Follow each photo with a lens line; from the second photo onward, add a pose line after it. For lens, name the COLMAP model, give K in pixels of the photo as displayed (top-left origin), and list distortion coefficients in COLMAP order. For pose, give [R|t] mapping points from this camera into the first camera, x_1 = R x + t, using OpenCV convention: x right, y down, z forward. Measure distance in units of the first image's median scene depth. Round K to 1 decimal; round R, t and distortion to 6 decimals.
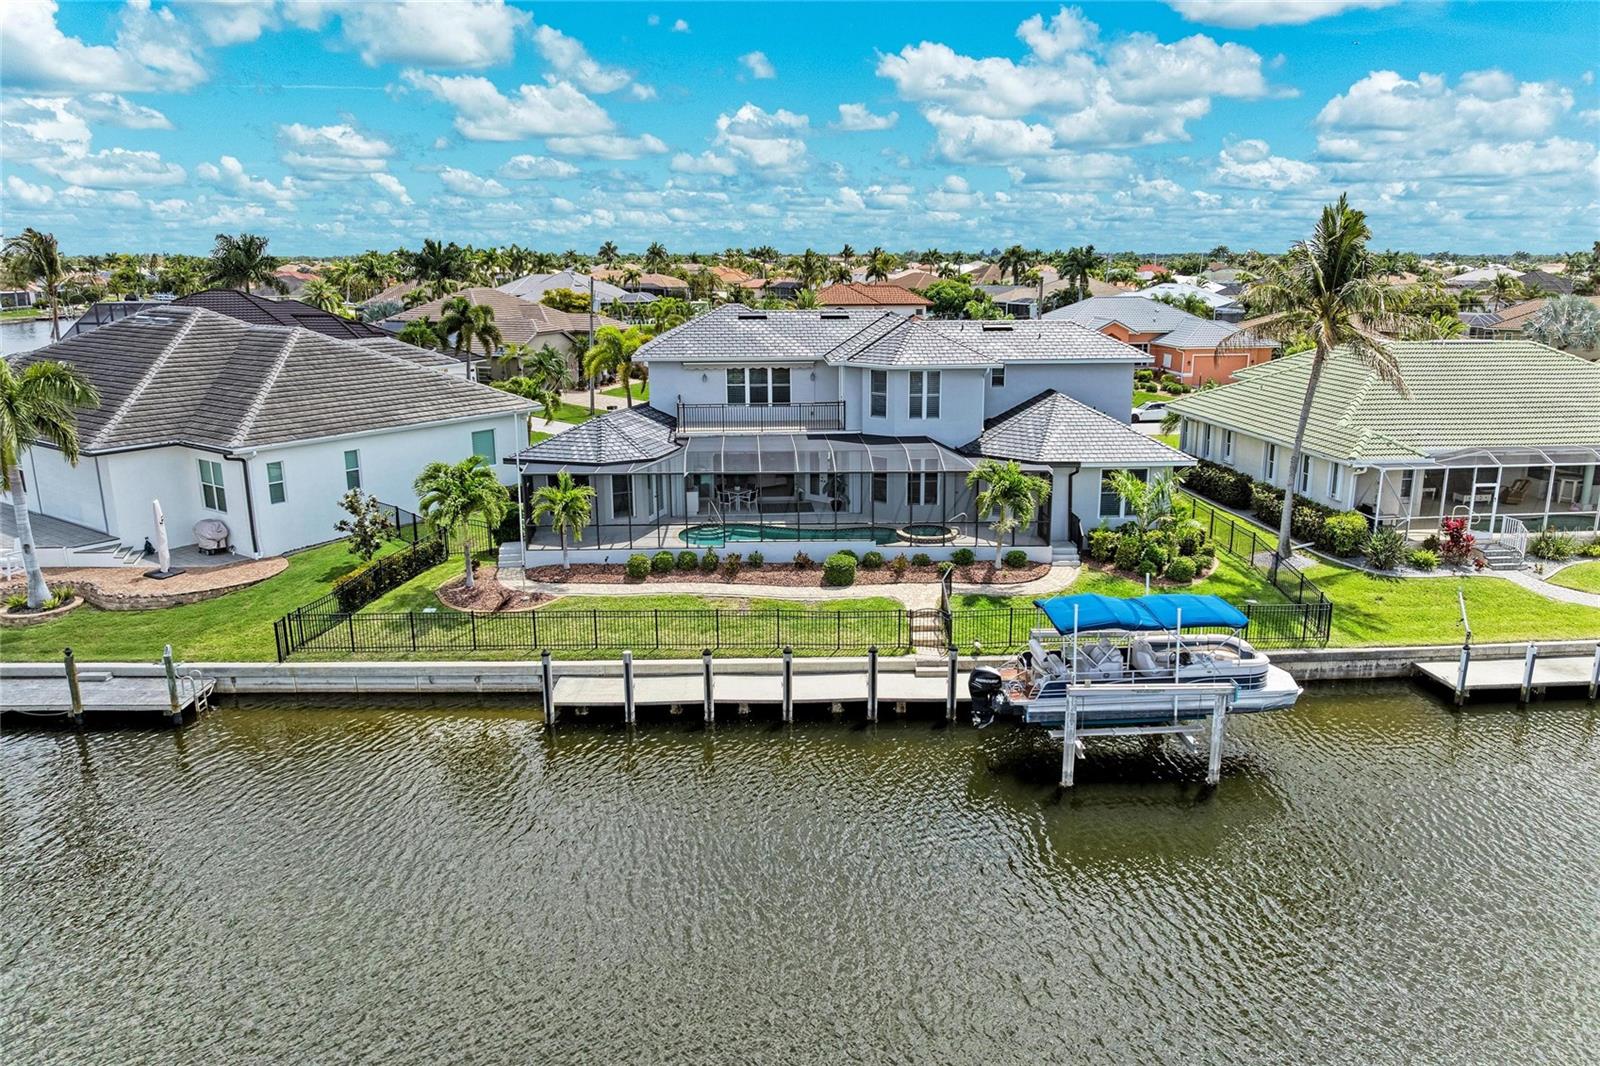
lens RADIAL K [[1128.0, 0, 806.0], [0, 1128.0, 526.2], [0, 0, 1]] dist [-0.022427, 0.002237]
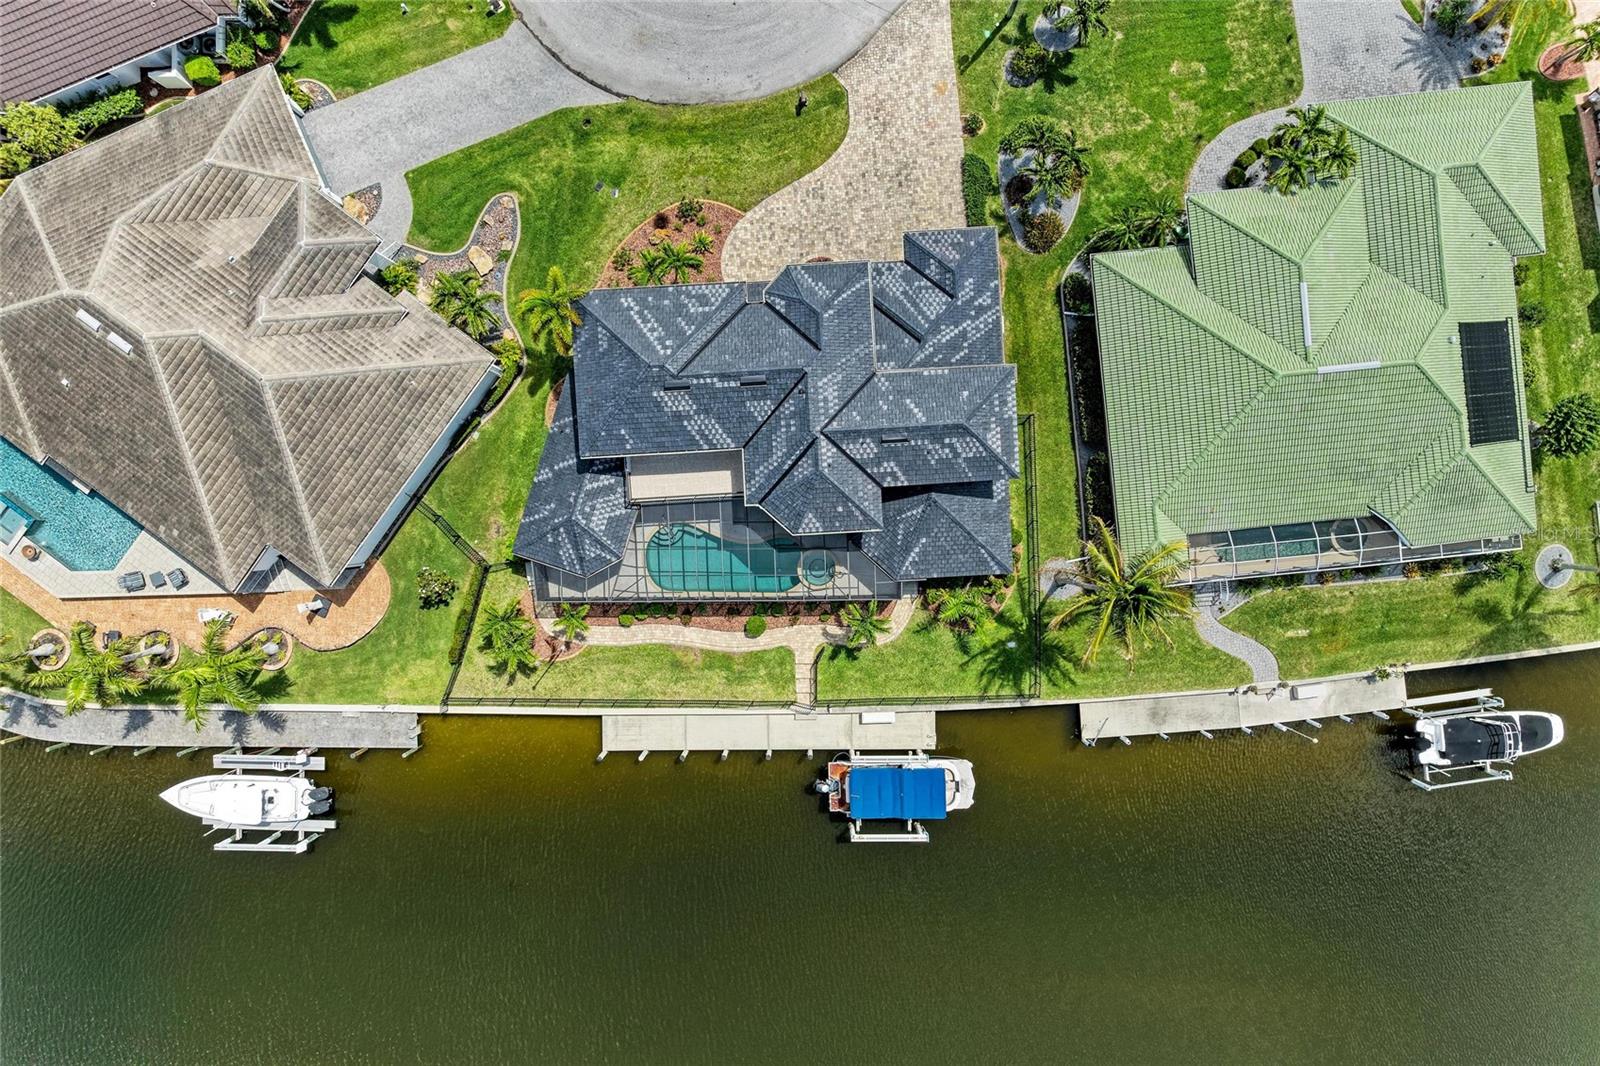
lens RADIAL K [[1128.0, 0, 808.7], [0, 1128.0, 536.6], [0, 0, 1]] dist [-0.022427, 0.002237]
pose [[0.999785, 0.019725, -0.006332, 0.107601], [0.002047, 0.210072, 0.977684, -1.474226], [0.020615, -0.977487, 0.209987, 0.771116]]
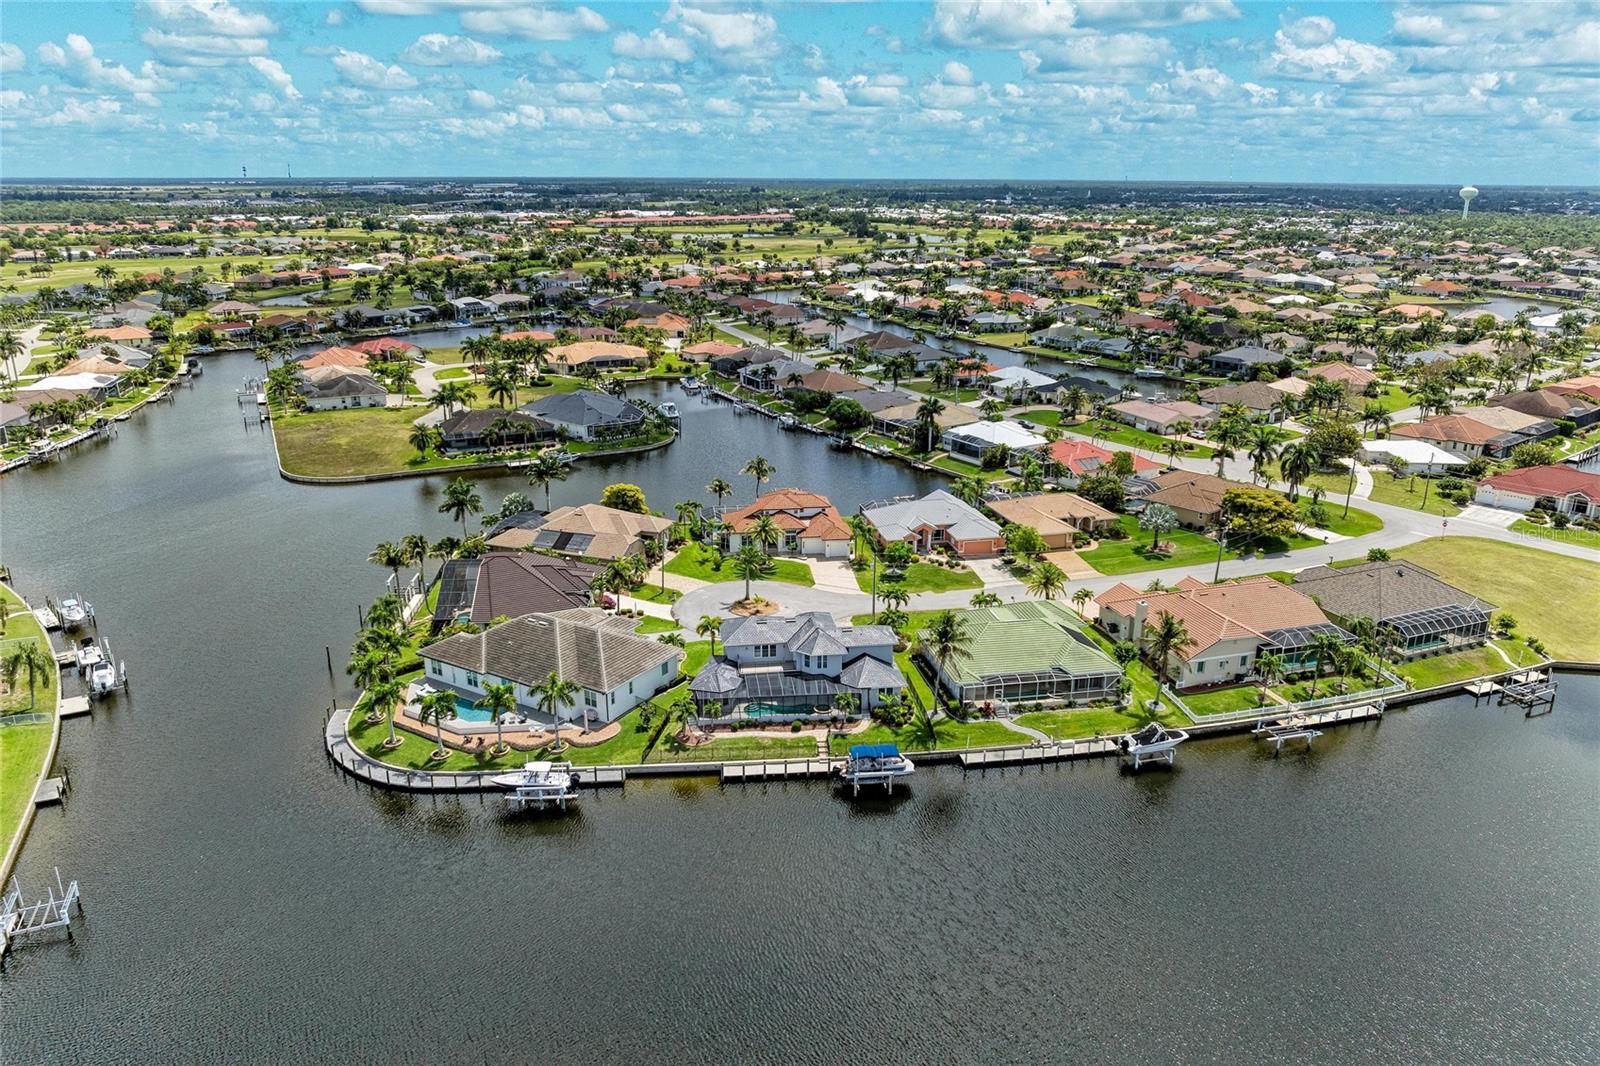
lens RADIAL K [[1128.0, 0, 799.5], [0, 1128.0, 543.1], [0, 0, 1]] dist [-0.022427, 0.002237]
pose [[0.997414, -0.015629, 0.070145, -0.179940], [0.009828, 0.996560, 0.082287, -0.746288], [-0.071190, -0.081385, 0.994137, -2.178379]]
